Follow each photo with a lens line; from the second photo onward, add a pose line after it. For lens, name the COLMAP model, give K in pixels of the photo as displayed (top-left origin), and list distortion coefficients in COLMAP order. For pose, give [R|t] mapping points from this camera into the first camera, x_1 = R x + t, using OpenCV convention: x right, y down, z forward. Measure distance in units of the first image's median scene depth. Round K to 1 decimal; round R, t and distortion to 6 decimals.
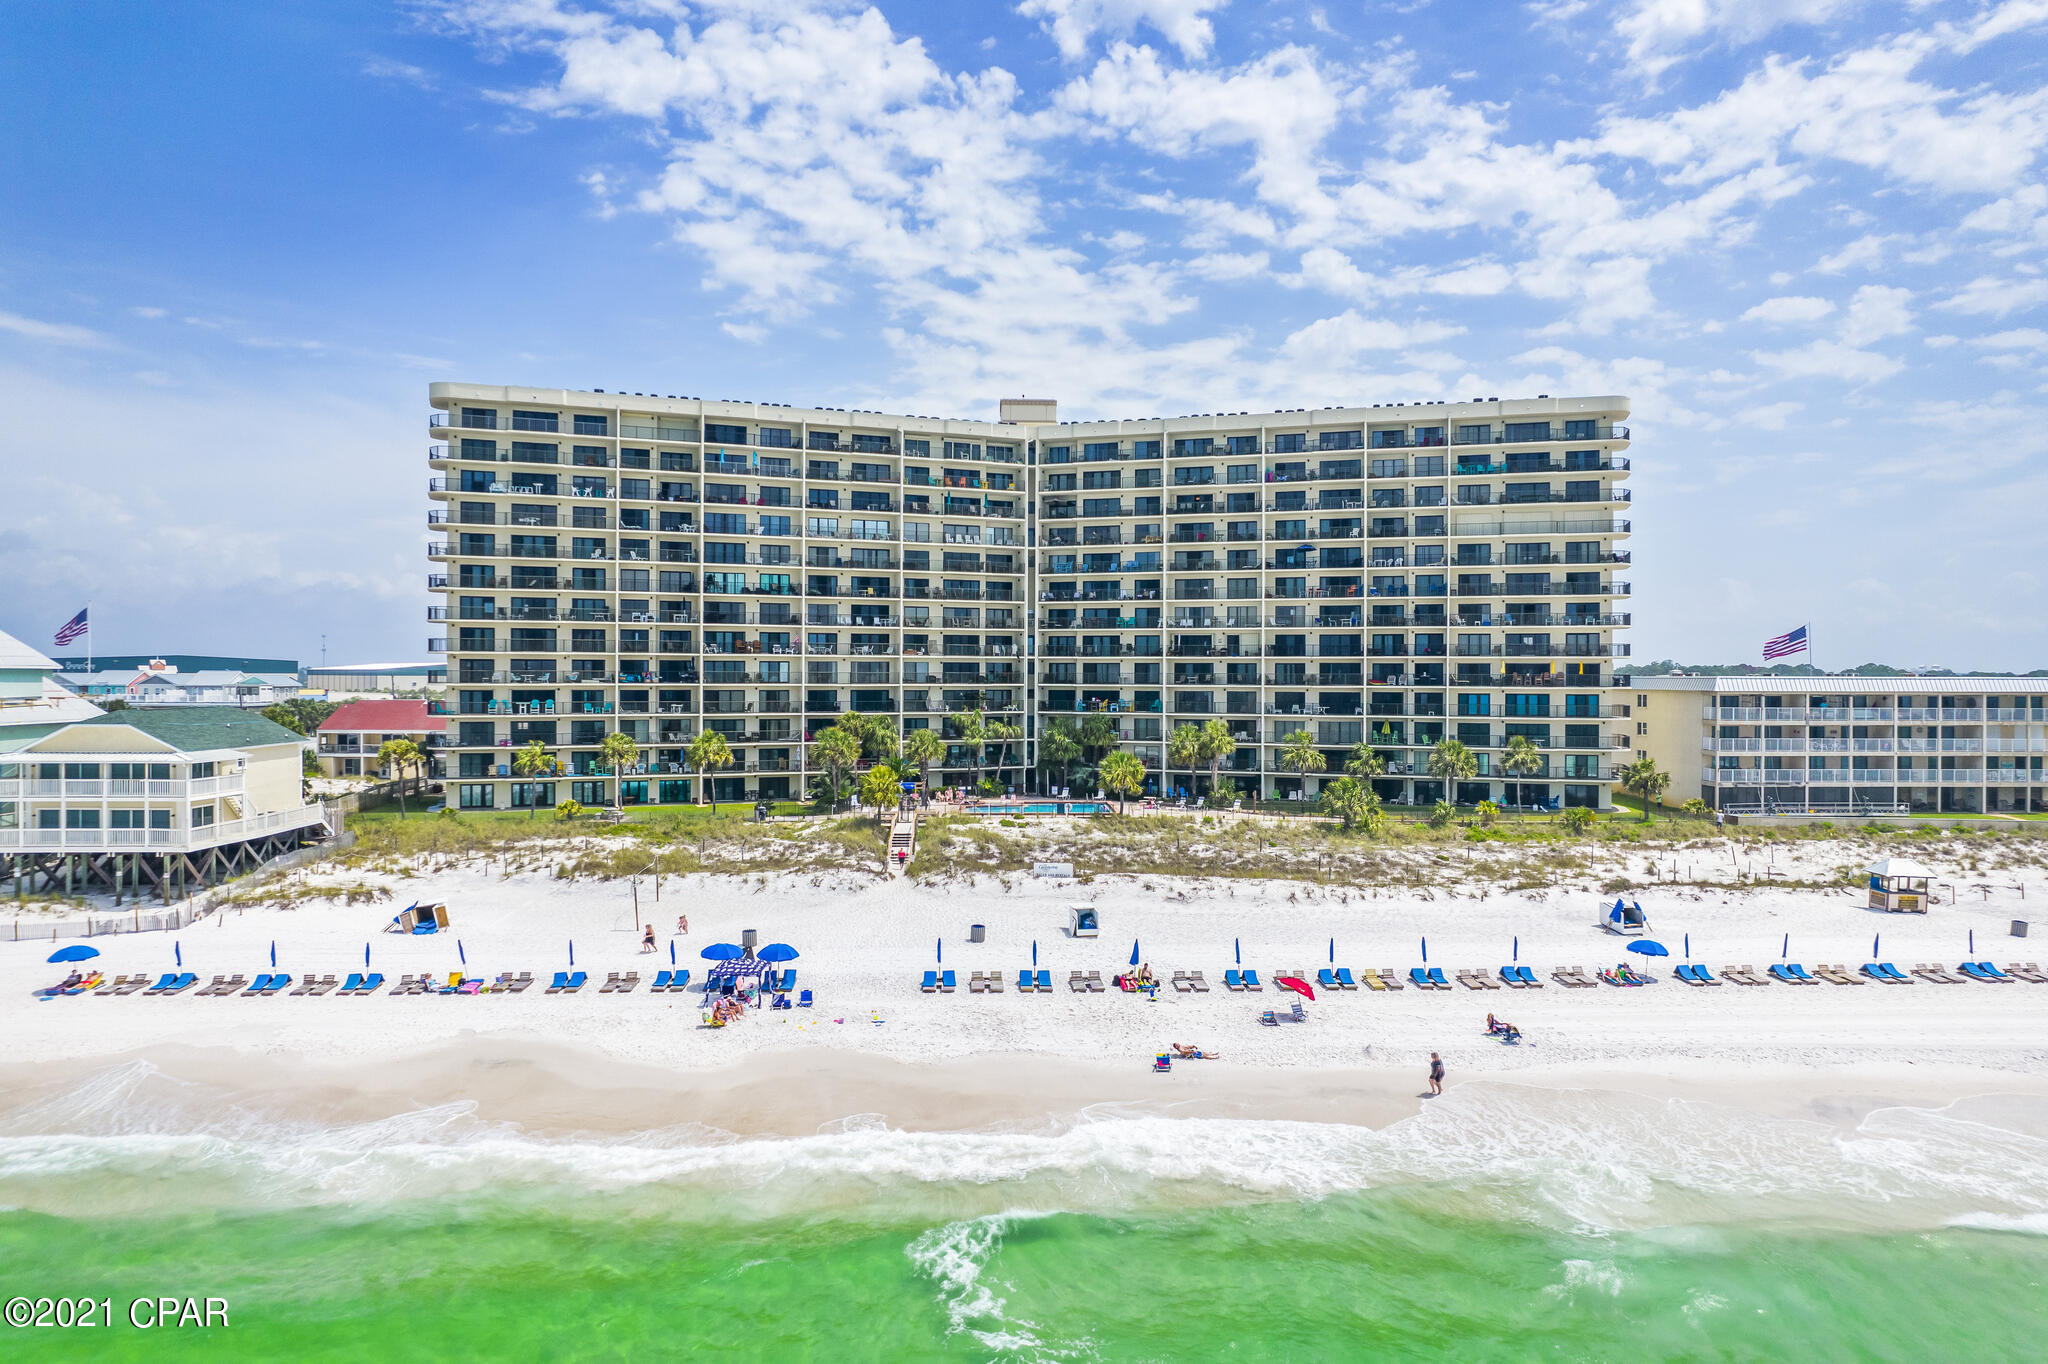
lens RADIAL K [[1300.7, 0, 1022.2], [0, 1300.7, 681.2], [0, 0, 1]] dist [-0.063321, 0.042126]
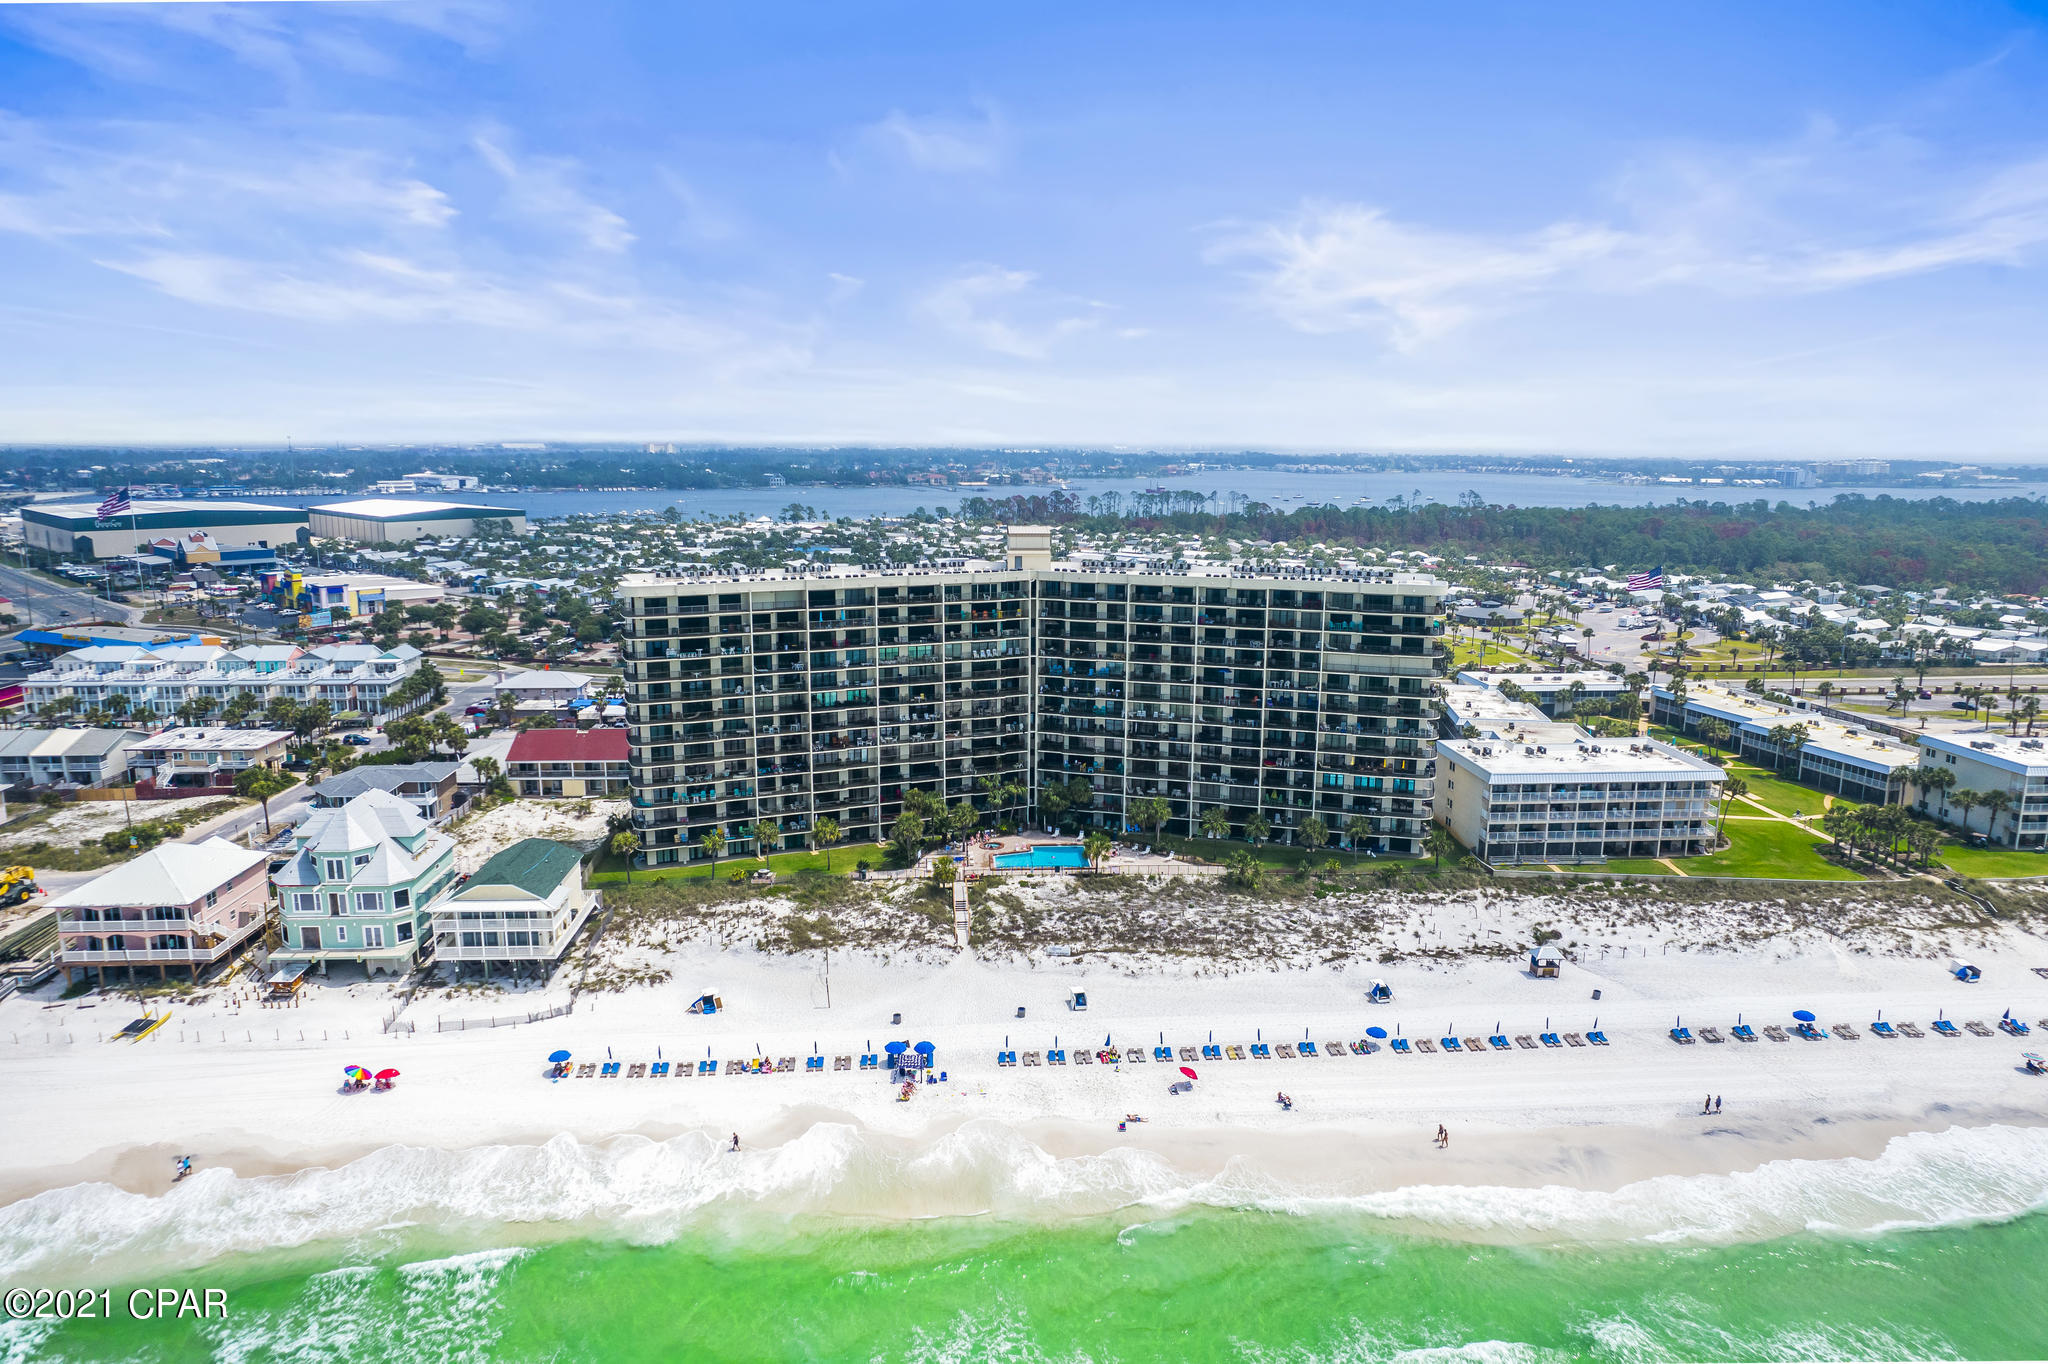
lens RADIAL K [[1300.7, 0, 1020.9], [0, 1300.7, 679.7], [0, 0, 1]] dist [-0.063321, 0.042126]
pose [[0.999508, -0.003023, 0.031224, -0.055728], [-0.002558, 0.984179, 0.177158, -0.363829], [-0.031265, -0.177150, 0.983687, -0.437550]]
